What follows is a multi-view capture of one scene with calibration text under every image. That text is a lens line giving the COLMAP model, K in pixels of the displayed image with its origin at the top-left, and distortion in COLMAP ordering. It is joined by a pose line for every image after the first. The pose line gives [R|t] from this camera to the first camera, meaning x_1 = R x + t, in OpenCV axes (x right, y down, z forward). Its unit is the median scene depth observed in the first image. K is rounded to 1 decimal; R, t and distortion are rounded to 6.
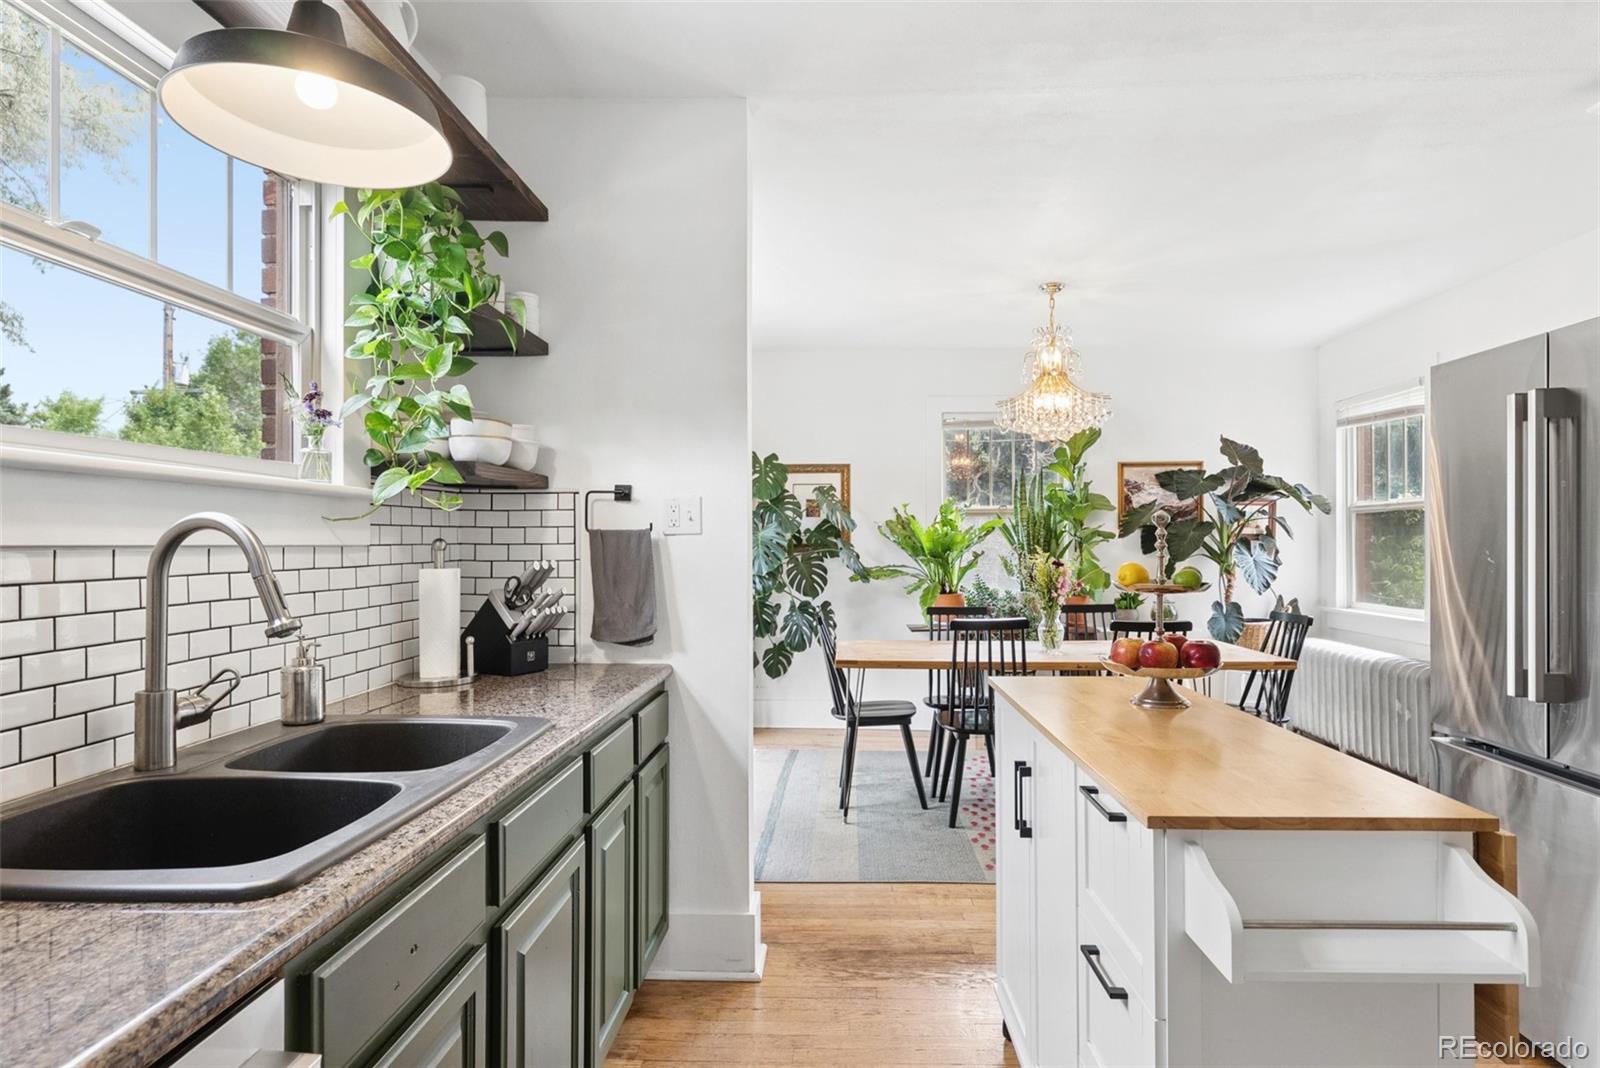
lens RADIAL K [[848.1, 0, 804.2], [0, 848.1, 526.1], [0, 0, 1]] dist [0.006396, -0.000315]
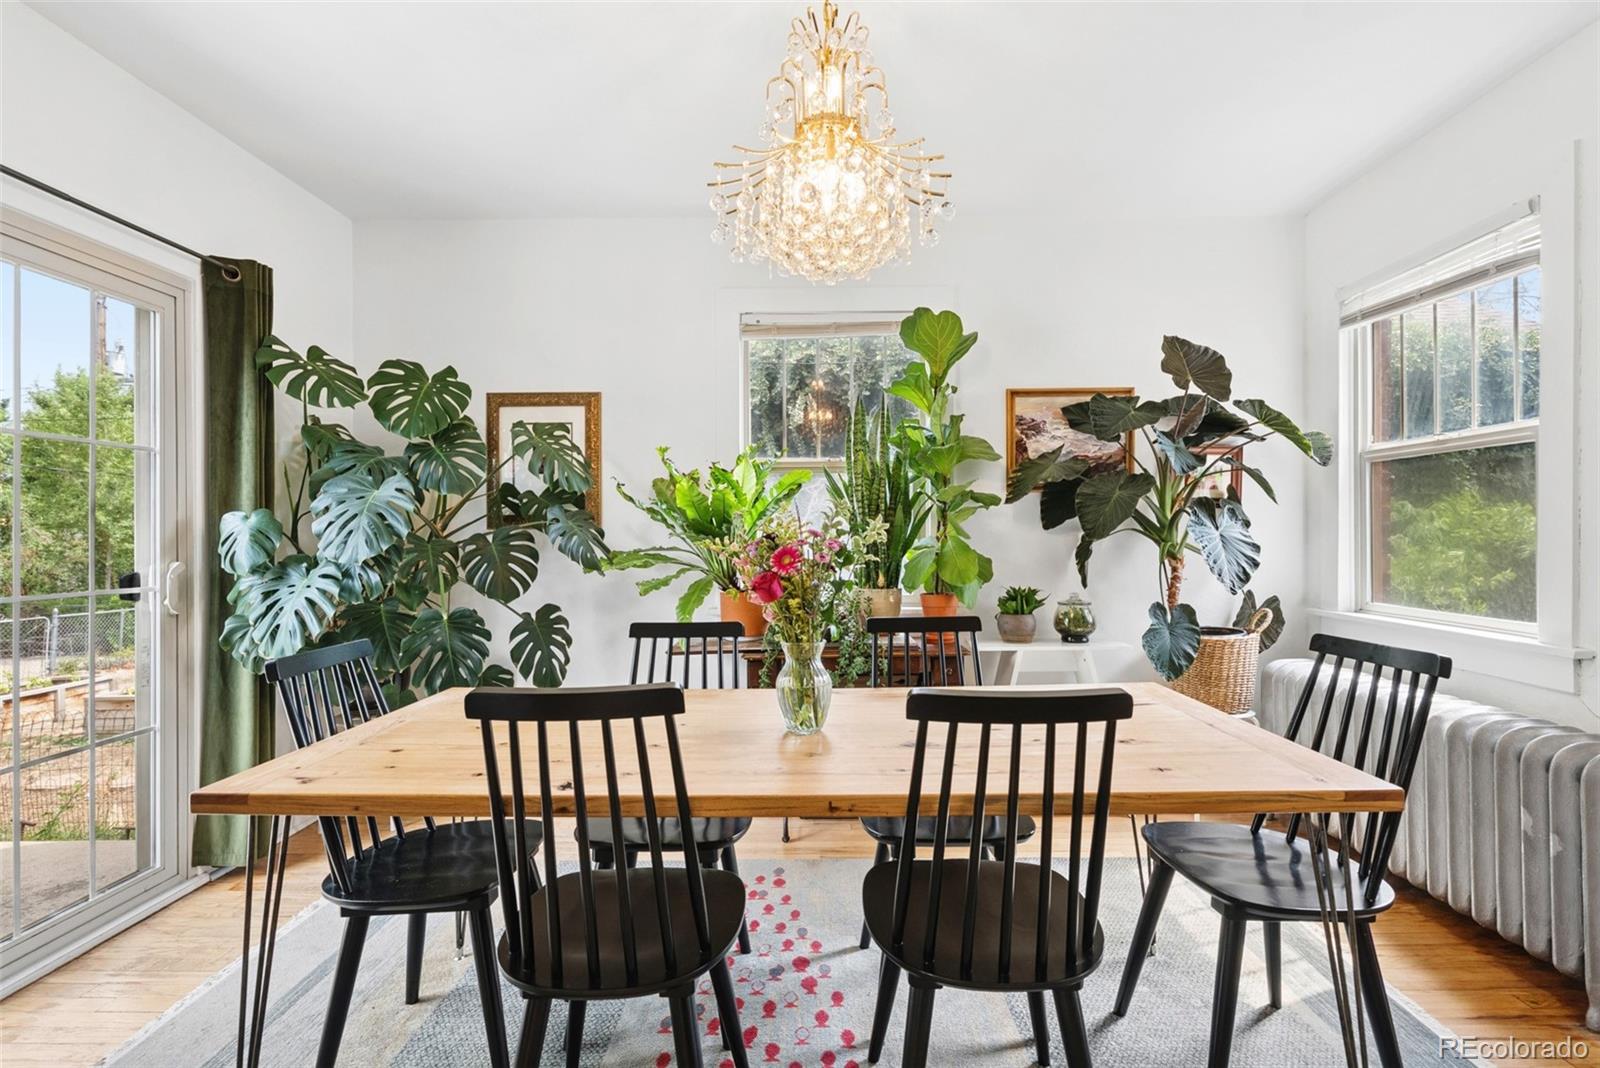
lens RADIAL K [[736.8, 0, 799.9], [0, 736.8, 526.4], [0, 0, 1]] dist [-0.002228, 0.000557]
pose [[0.999431, -0.002522, 0.033645, 0.198163], [0.002158, 0.999939, 0.010863, 0.025192], [-0.033670, -0.010784, 0.999375, 0.451774]]
